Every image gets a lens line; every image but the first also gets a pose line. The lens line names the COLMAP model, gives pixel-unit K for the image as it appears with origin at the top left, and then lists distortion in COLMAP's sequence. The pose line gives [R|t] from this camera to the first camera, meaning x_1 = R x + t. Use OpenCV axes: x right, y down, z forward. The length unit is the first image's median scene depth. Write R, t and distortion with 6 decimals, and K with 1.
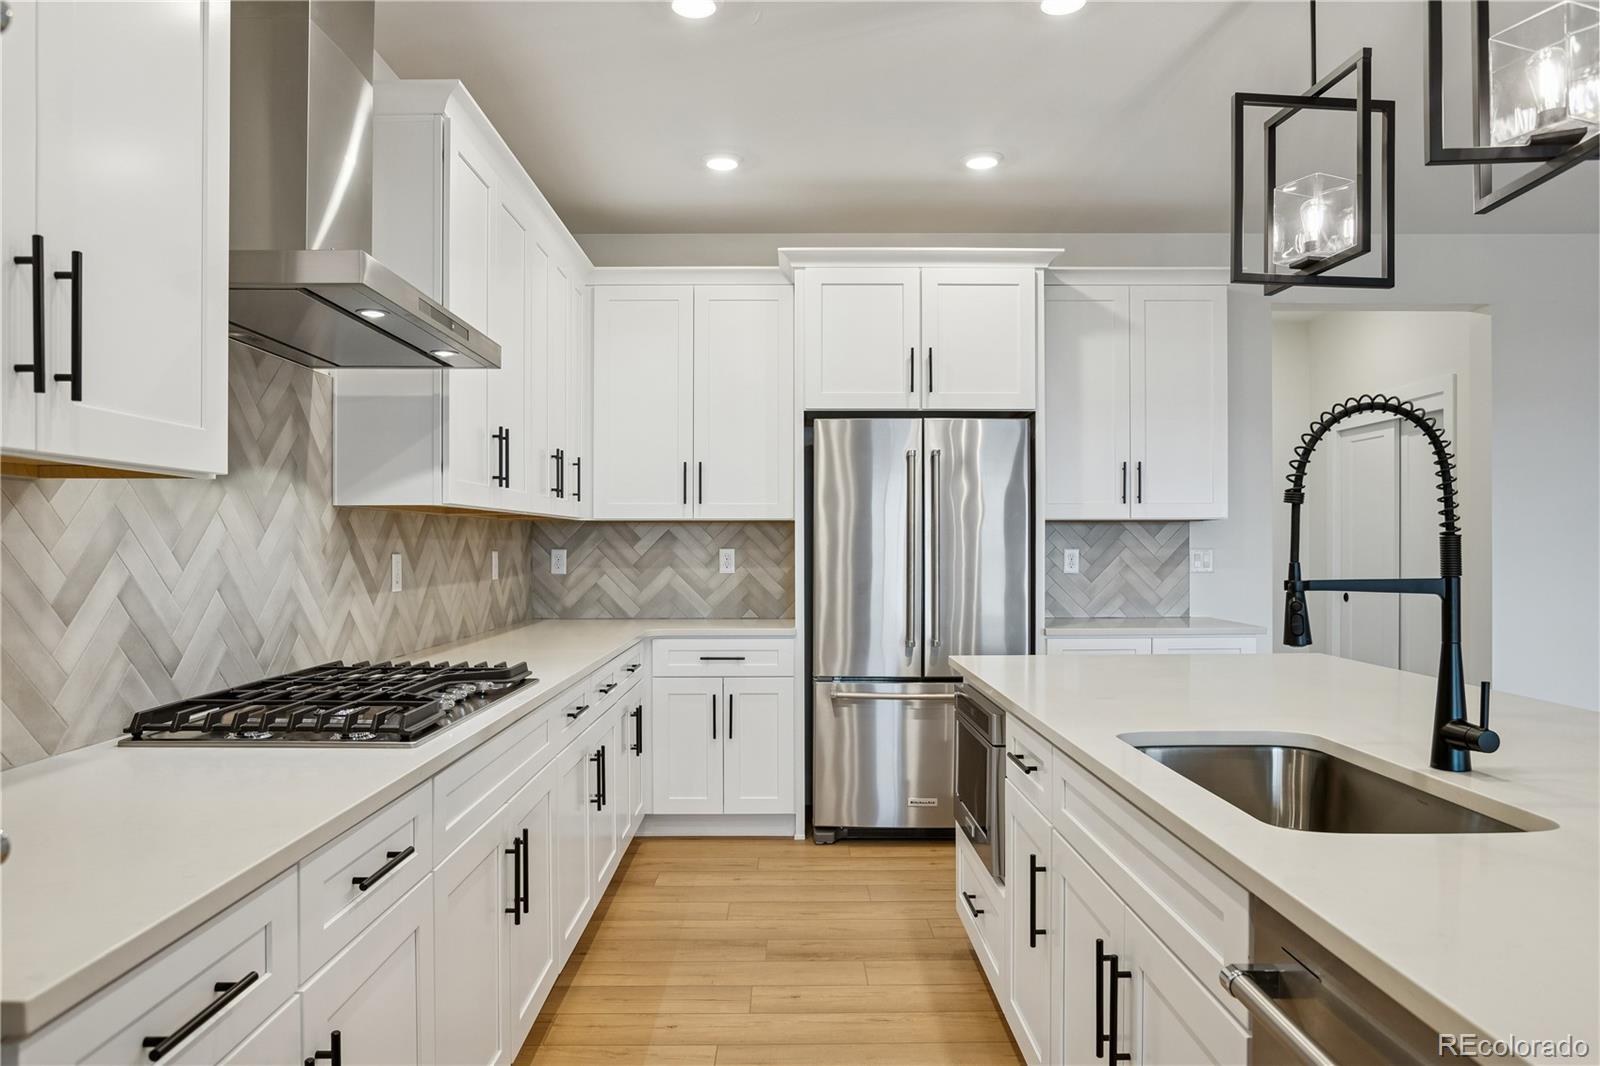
lens RADIAL K [[1074.4, 0, 791.7], [0, 1074.4, 538.6], [0, 0, 1]] dist [0.001083, 0.002072]
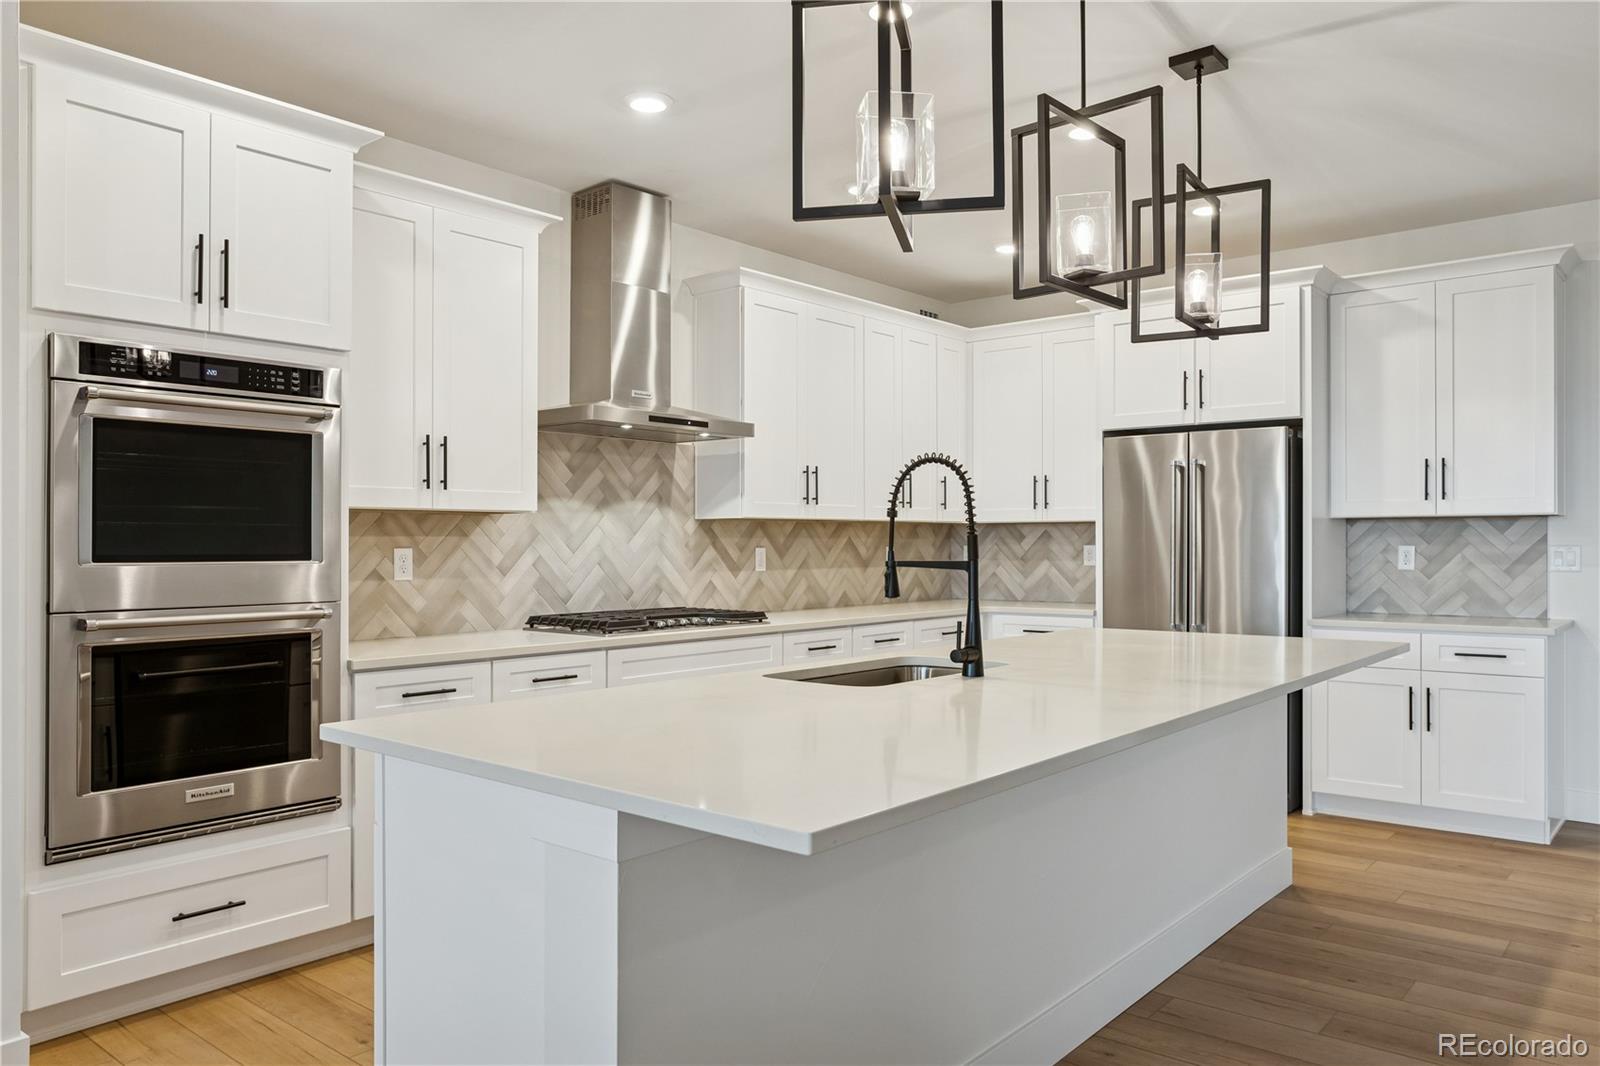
lens RADIAL K [[1132.7, 0, 805.6], [0, 1132.7, 544.2], [0, 0, 1]] dist [-0.037150, 0.039569]
pose [[0.767176, 0.000371, -0.641436, 0.574174], [0.004062, 0.999977, 0.005436, 0.000293], [0.641424, -0.006776, 0.767157, -0.190104]]
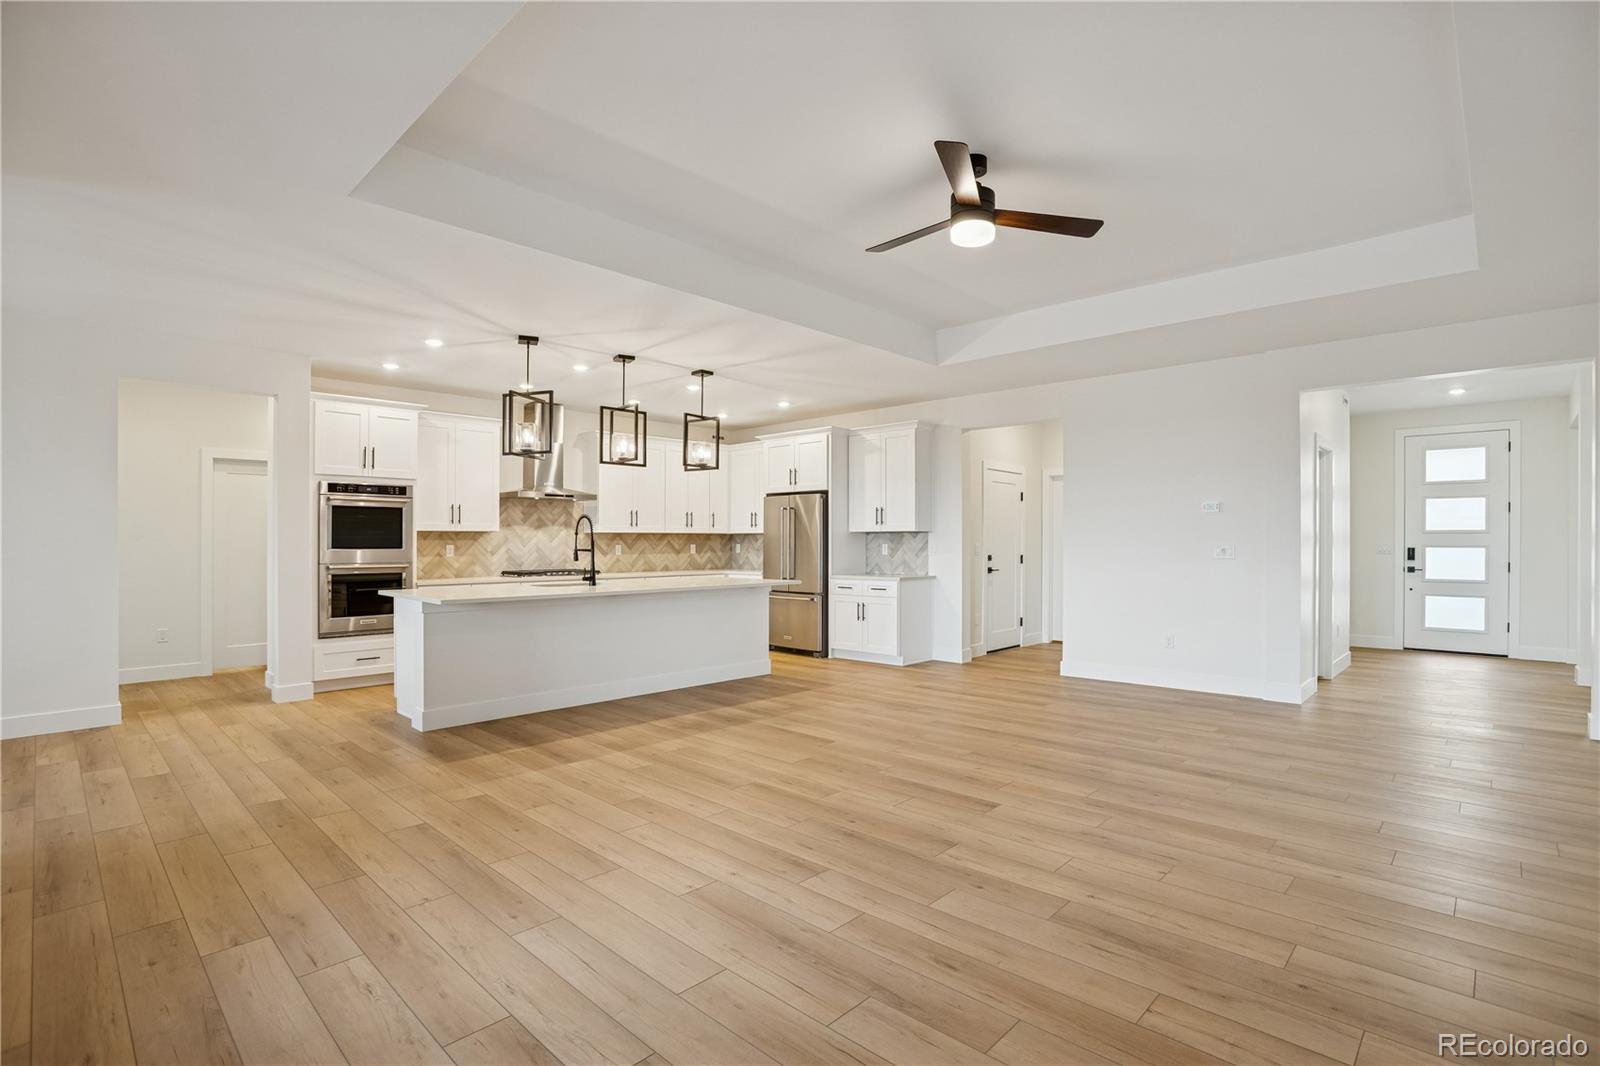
lens RADIAL K [[763.3, 0, 799.7], [0, 763.3, 543.3], [0, 0, 1]] dist [-0.066879, 0.020707]
pose [[0.717944, 0.001781, -0.696099, 1.453834], [0.004000, 0.999970, 0.006684, -0.004378], [0.696090, -0.007583, 0.717915, -0.353384]]
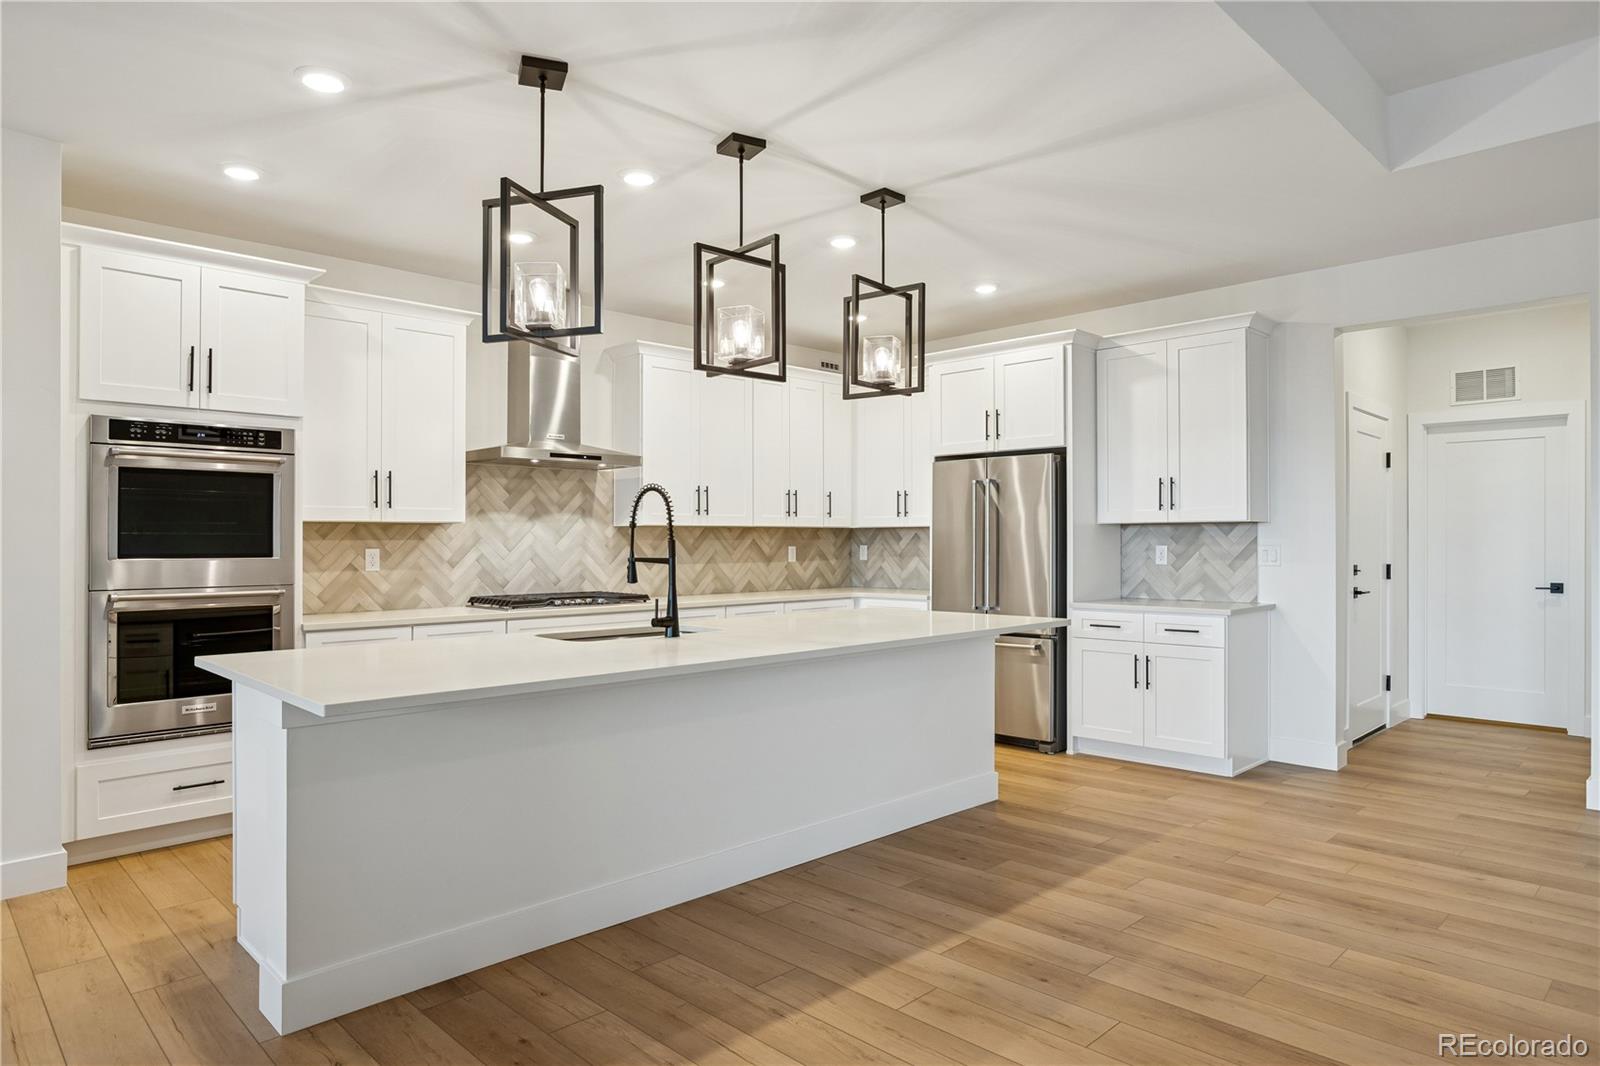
lens RADIAL K [[966.8, 0, 805.4], [0, 966.8, 540.0], [0, 0, 1]] dist [-0.064396, 0.051162]
pose [[0.700720, -0.002028, -0.713434, 0.886935], [0.005977, 0.999978, 0.003028, -0.003142], [0.713412, -0.006386, 0.700716, -0.116534]]
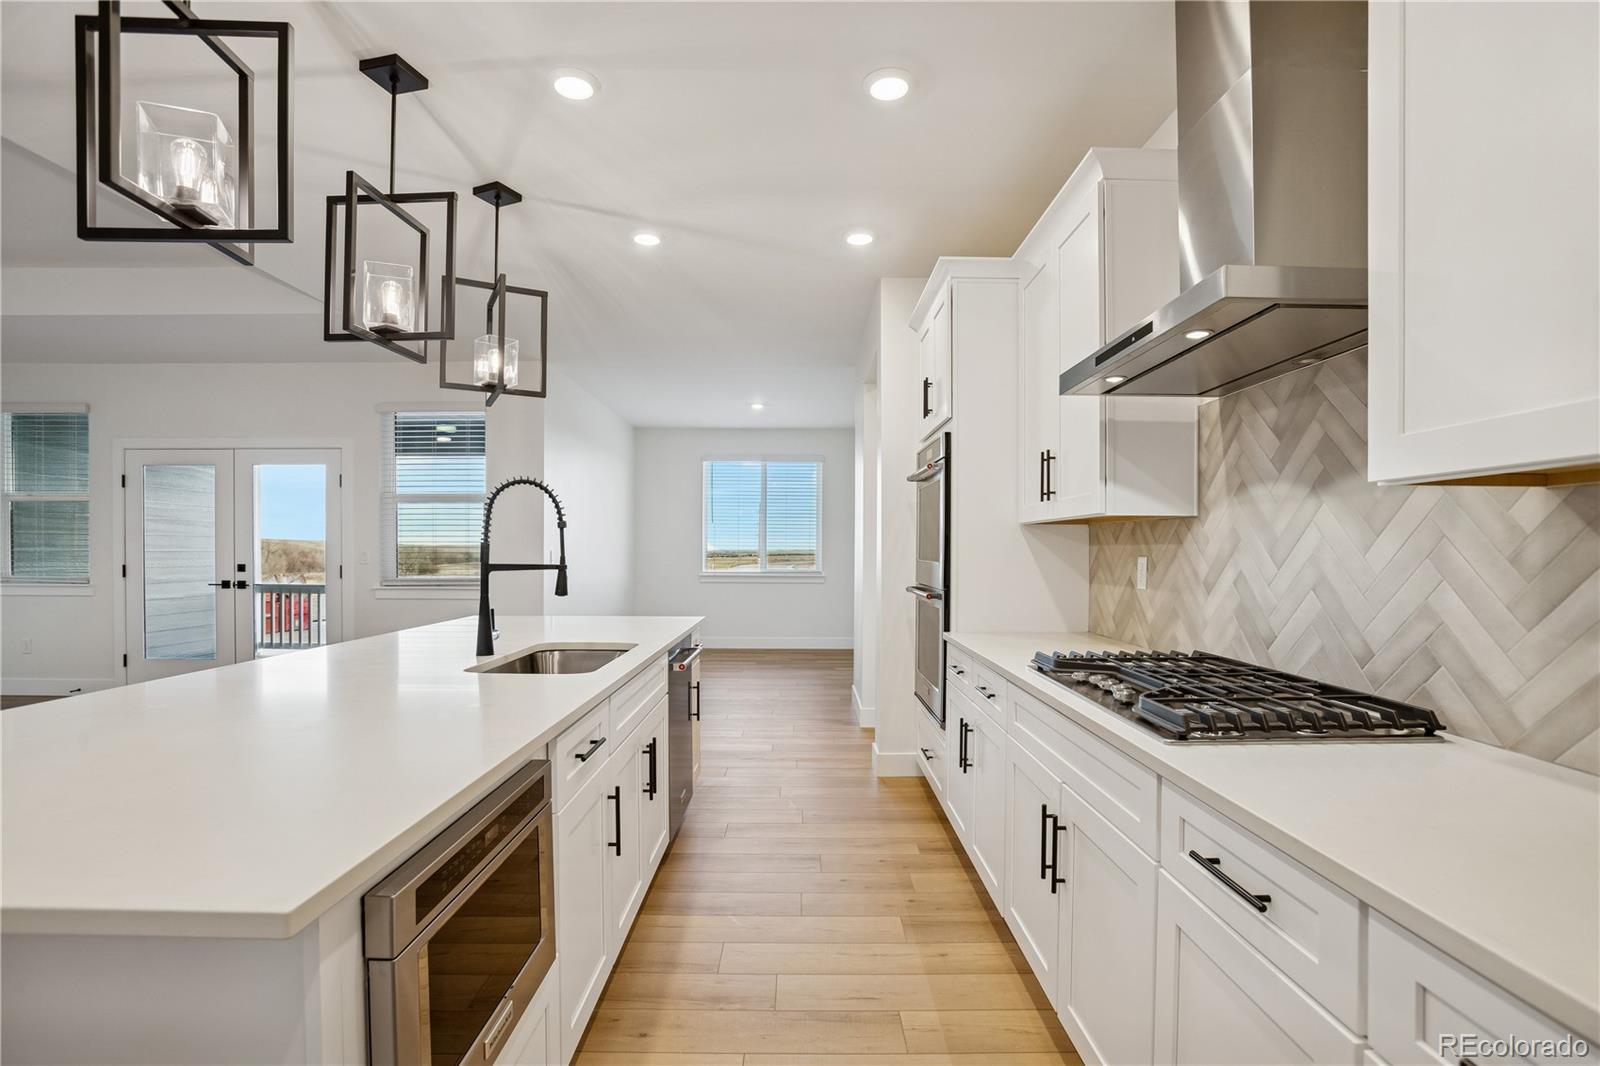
lens RADIAL K [[763.3, 0, 799.7], [0, 763.3, 543.3], [0, 0, 1]] dist [-0.066879, 0.020707]
pose [[-0.999987, -0.001264, -0.004999, 0.005079], [-0.001201, 0.999919, -0.012709, 0.004647], [0.005015, -0.012702, -0.999907, 0.915920]]
